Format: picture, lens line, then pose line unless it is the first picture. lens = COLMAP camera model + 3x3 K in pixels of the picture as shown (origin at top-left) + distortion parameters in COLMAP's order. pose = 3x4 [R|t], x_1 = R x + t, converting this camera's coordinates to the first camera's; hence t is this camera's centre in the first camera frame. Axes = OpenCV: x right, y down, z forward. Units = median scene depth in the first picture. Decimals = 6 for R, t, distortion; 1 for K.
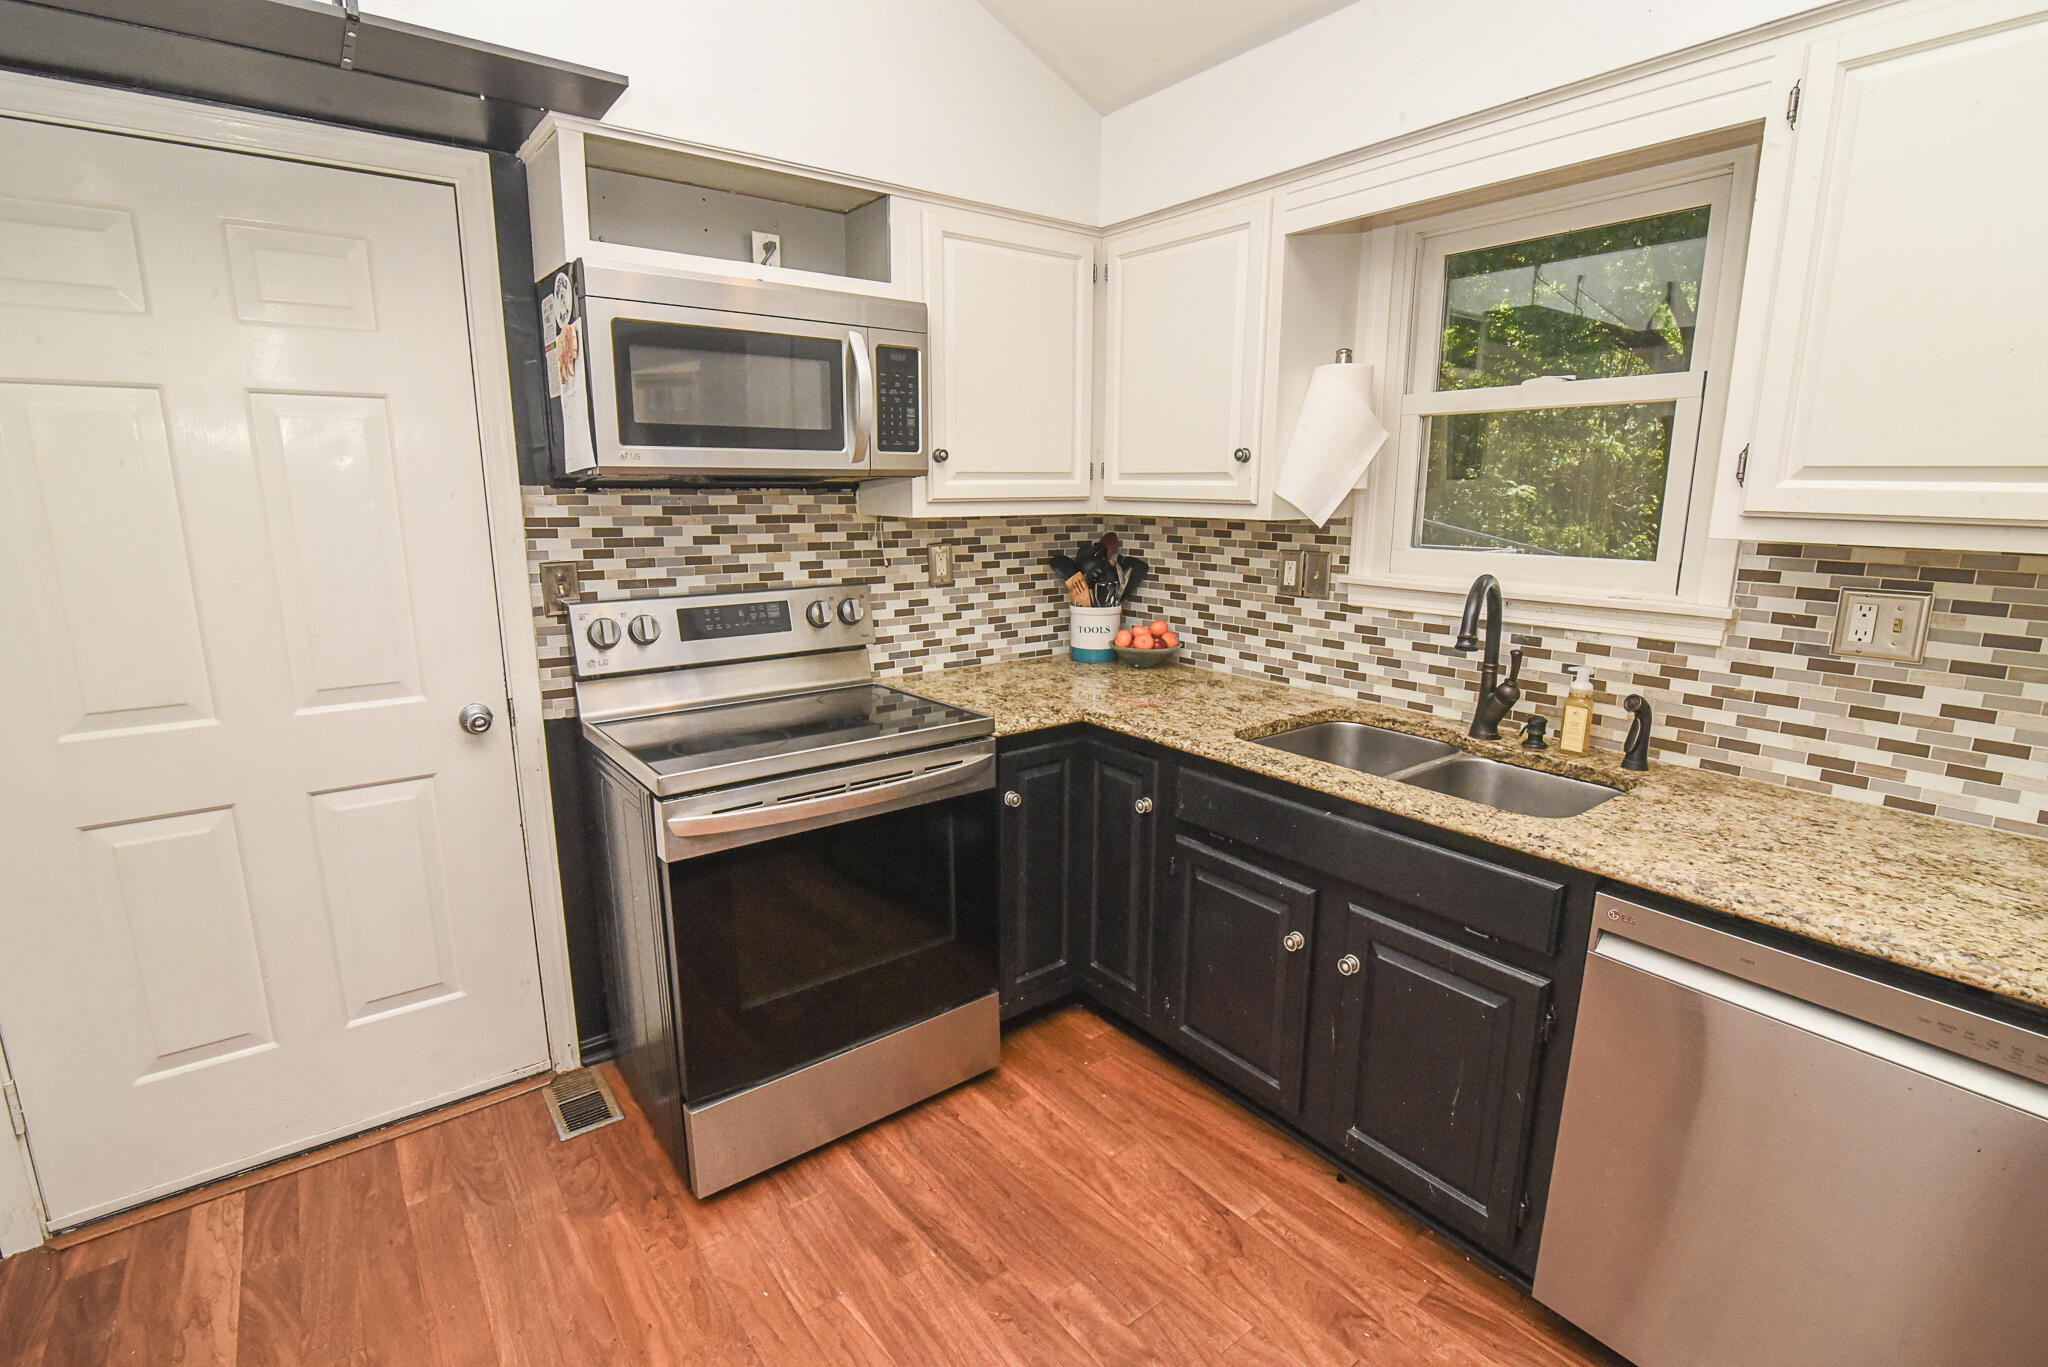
lens RADIAL K [[948.8, 0, 1024.1], [0, 948.8, 690.3], [0, 0, 1]] dist [-0.019255, 0.000440]
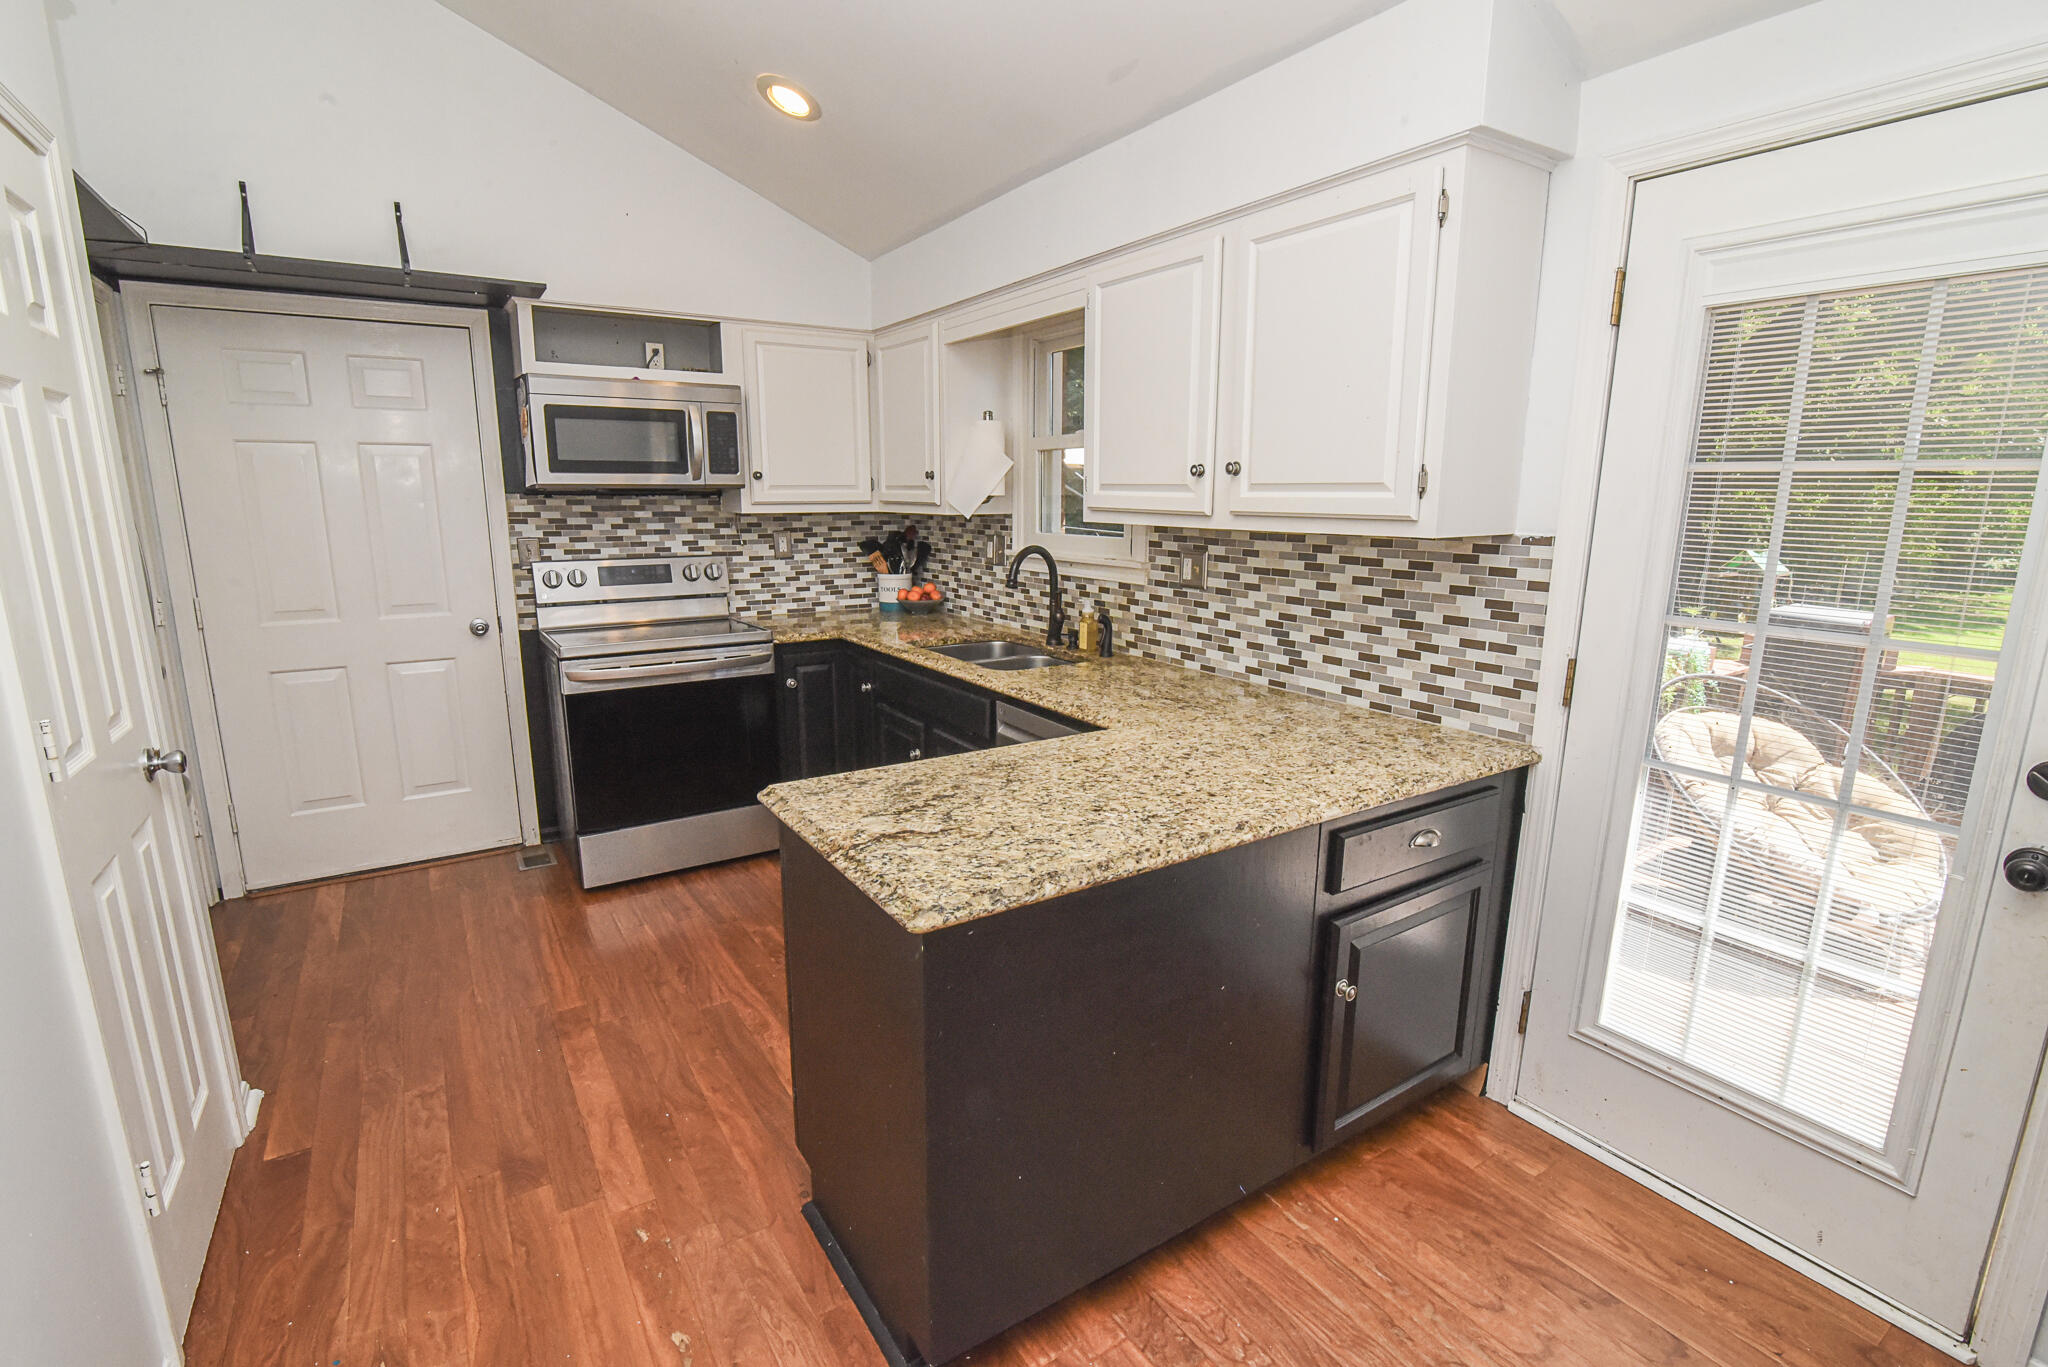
lens RADIAL K [[948.8, 0, 1024.0], [0, 948.8, 689.2], [0, 0, 1]] dist [-0.019255, 0.000440]
pose [[0.997020, 0.017135, -0.075211, 0.506592], [-0.017597, 0.999830, -0.005489, 0.124480], [0.075104, 0.006797, 0.997153, -0.602804]]
